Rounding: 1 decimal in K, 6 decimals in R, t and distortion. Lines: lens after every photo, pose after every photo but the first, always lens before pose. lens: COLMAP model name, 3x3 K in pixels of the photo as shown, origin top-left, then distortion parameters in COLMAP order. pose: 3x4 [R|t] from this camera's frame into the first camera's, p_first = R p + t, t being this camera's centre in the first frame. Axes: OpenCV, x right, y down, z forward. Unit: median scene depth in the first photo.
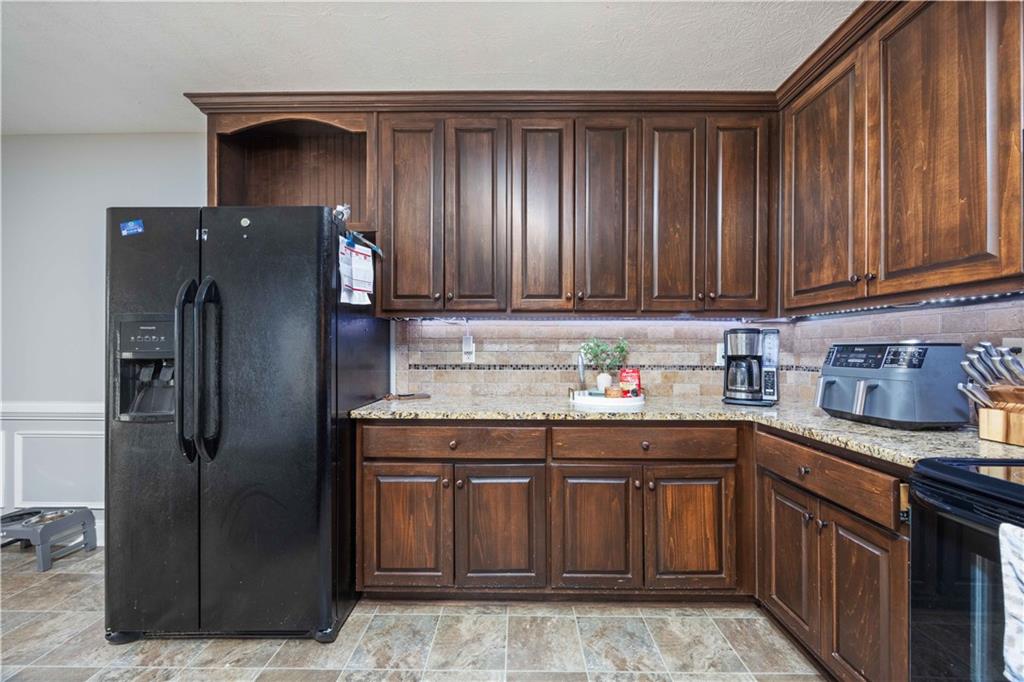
lens RADIAL K [[395.8, 0, 521.9], [0, 395.8, 344.9], [0, 0, 1]] dist [-0.000130, -0.000025]
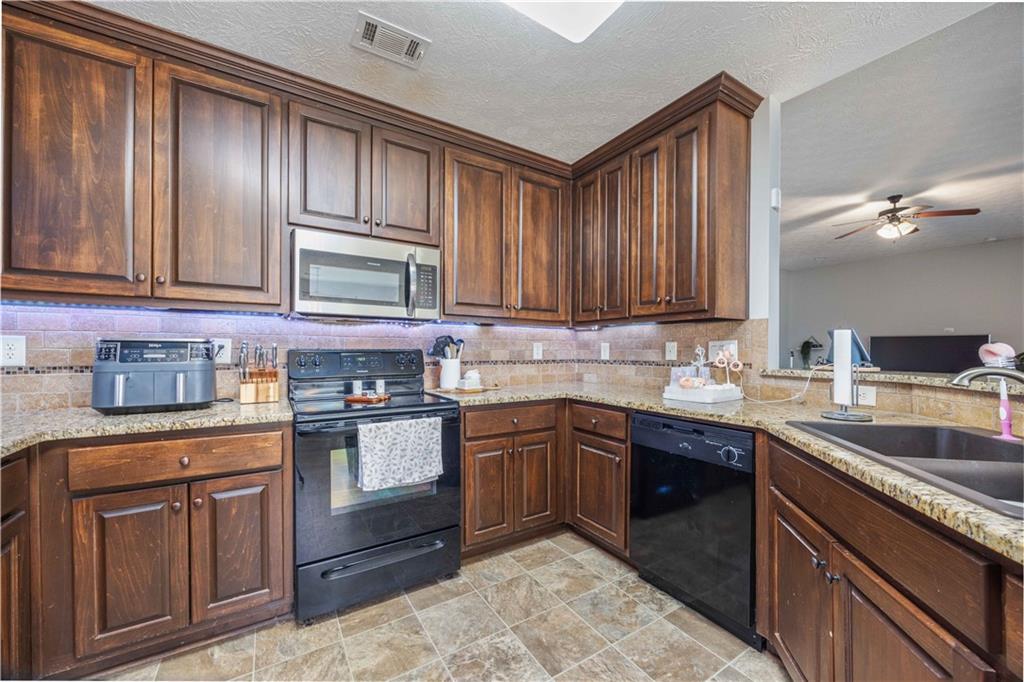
lens RADIAL K [[395.8, 0, 517.5], [0, 395.8, 347.4], [0, 0, 1]] dist [-0.000130, -0.000025]
pose [[-0.540217, -0.000477, 0.841526, -0.515430], [-0.018567, 0.999763, -0.011353, 0.009081], [-0.841321, -0.021758, -0.540098, 0.652876]]
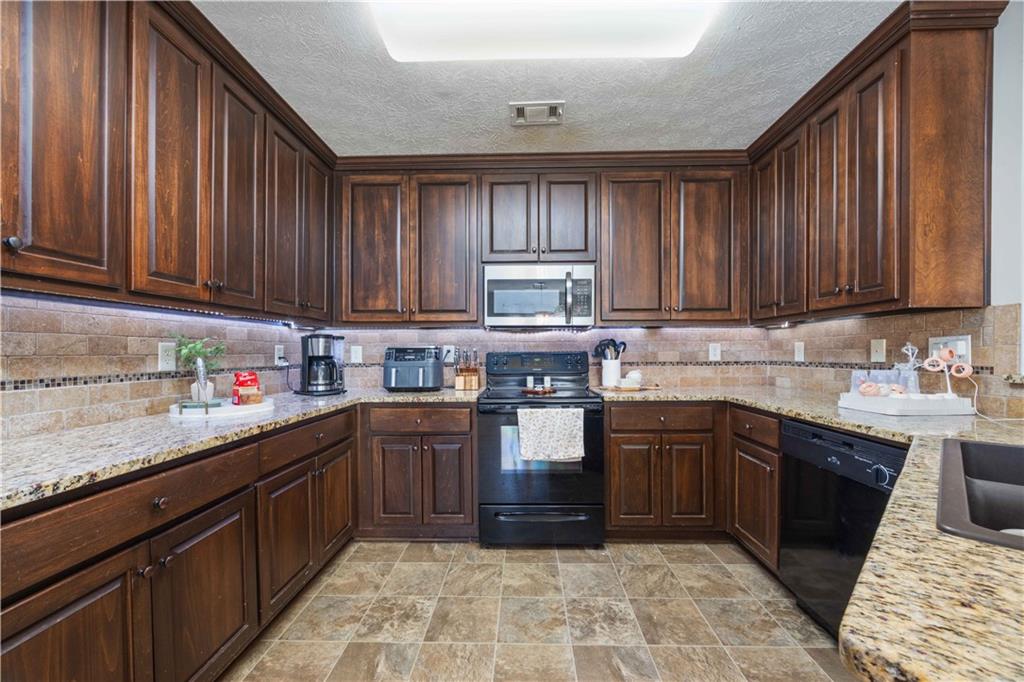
lens RADIAL K [[395.8, 0, 514.1], [0, 395.8, 347.3], [0, 0, 1]] dist [-0.000130, -0.000025]
pose [[0.020743, 0.008312, 0.999750, -0.785101], [-0.009802, 0.999919, -0.008110, 0.005039], [-0.999737, -0.009632, 0.020823, 0.435732]]
